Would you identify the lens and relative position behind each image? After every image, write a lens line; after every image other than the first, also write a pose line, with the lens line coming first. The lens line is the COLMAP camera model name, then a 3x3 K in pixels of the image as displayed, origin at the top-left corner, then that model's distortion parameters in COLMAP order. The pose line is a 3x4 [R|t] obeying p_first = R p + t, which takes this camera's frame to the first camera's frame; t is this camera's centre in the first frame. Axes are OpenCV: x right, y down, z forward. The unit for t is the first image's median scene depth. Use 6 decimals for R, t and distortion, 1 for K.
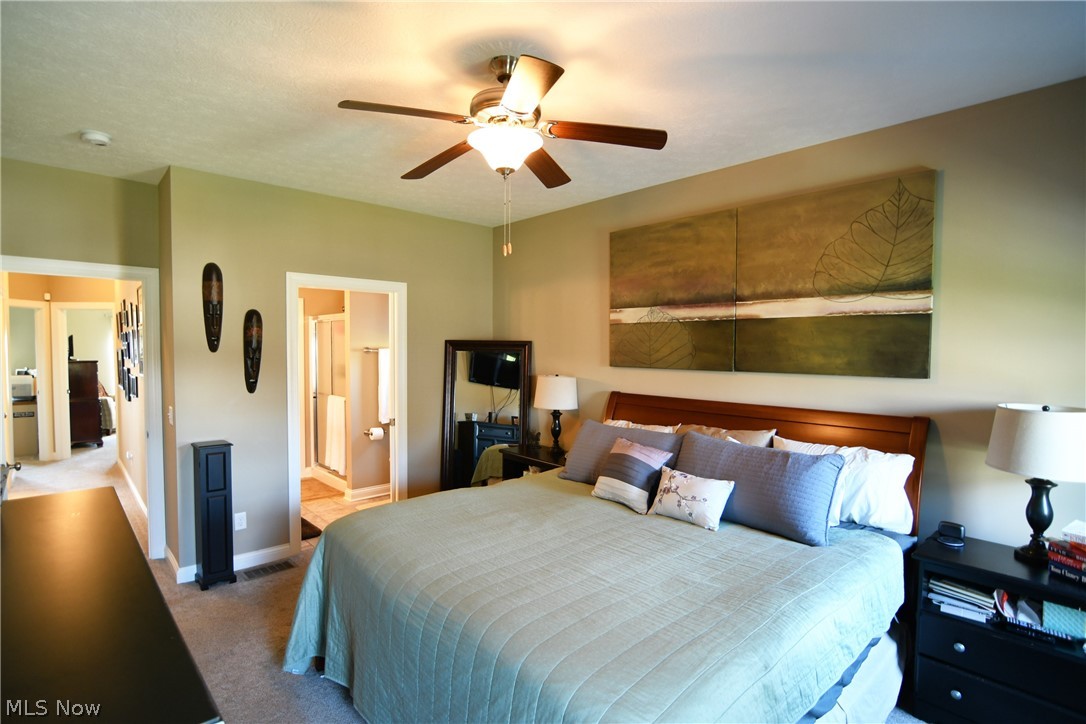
lens RADIAL K [[529.9, 0, 541.5], [0, 529.9, 370.8], [0, 0, 1]] dist [-0.033086, 0.011934]
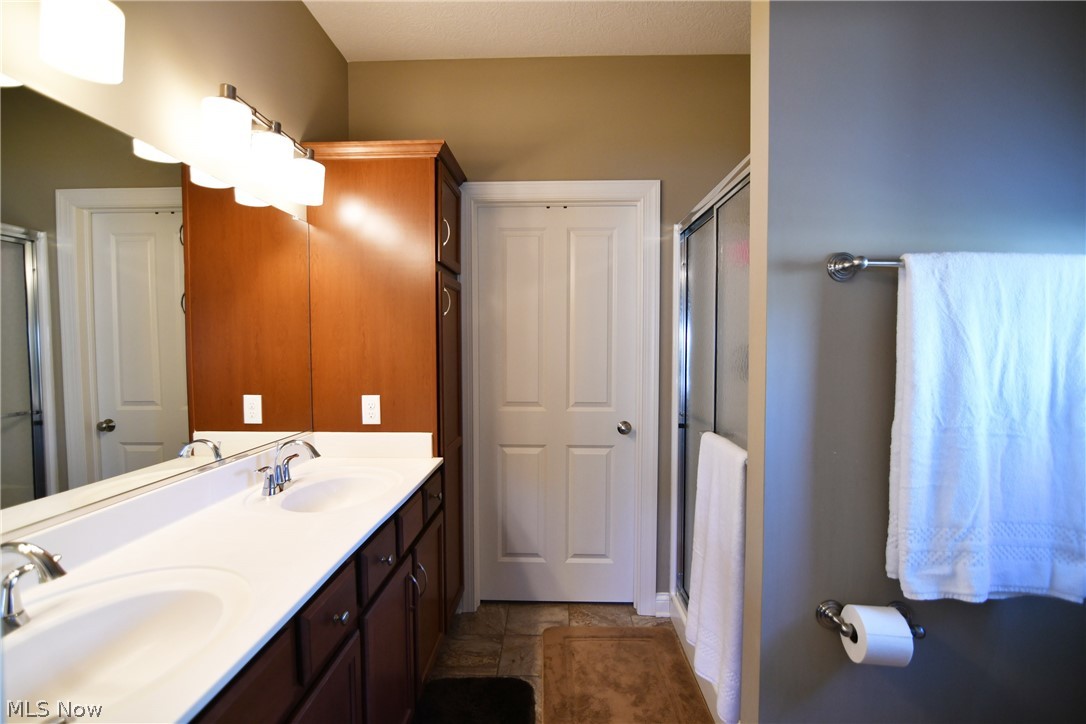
lens RADIAL K [[529.9, 0, 541.5], [0, 529.9, 370.8], [0, 0, 1]] dist [-0.033086, 0.011934]
pose [[0.712081, 0.022580, -0.701735, -0.541095], [-0.018277, 0.999740, 0.013623, 0.011967], [0.701860, 0.003125, 0.712308, 1.537436]]
